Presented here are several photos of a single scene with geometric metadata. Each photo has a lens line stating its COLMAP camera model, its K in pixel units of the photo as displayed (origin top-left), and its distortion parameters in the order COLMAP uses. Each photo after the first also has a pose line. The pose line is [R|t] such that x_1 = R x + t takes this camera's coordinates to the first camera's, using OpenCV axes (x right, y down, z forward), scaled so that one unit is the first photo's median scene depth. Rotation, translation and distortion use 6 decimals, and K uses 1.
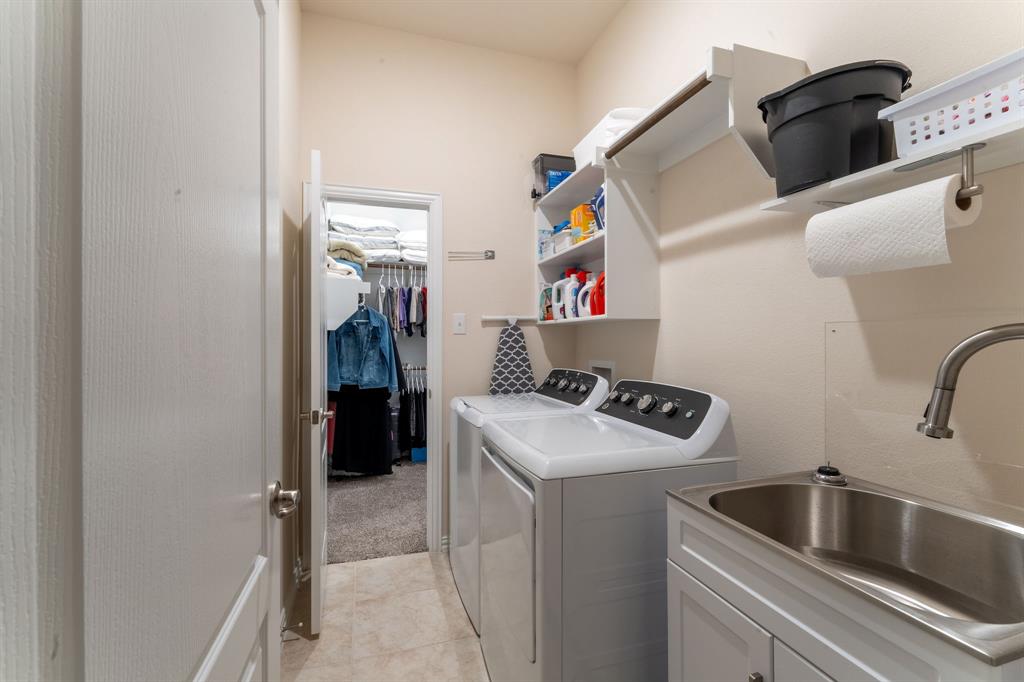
lens RADIAL K [[432.5, 0, 505.9], [0, 432.5, 337.7], [0, 0, 1]] dist [-0.000651, -0.000191]
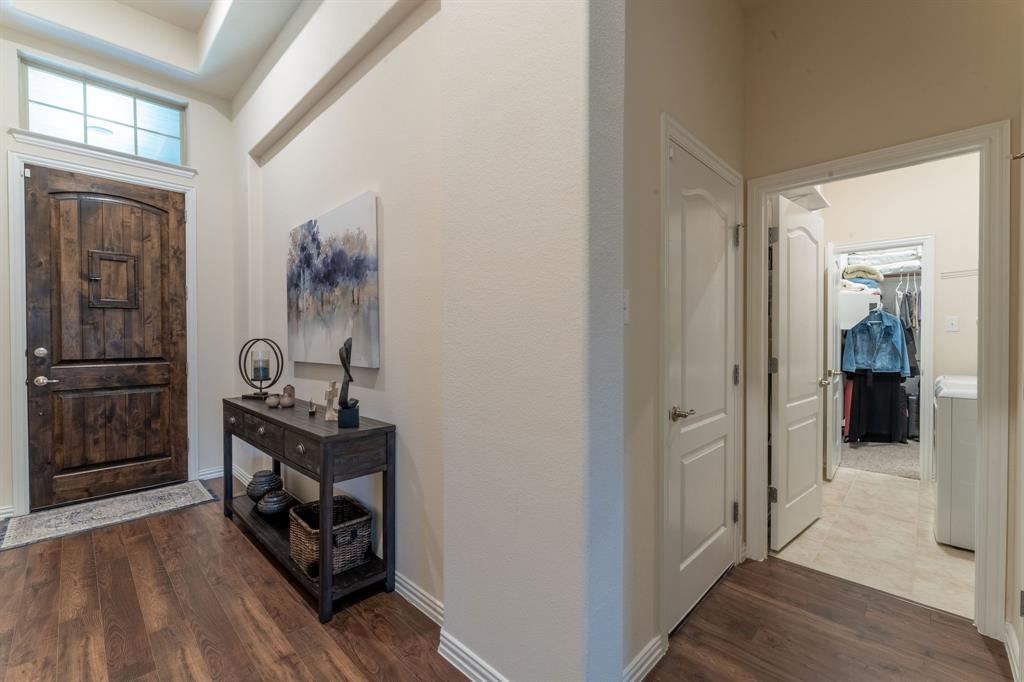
lens RADIAL K [[432.5, 0, 505.9], [0, 432.5, 337.7], [0, 0, 1]] dist [-0.000651, -0.000191]
pose [[0.465277, 0.006663, -0.885140, 0.325071], [-0.000855, 0.999975, 0.007078, 0.002166], [0.885165, -0.002536, 0.465271, -0.647632]]
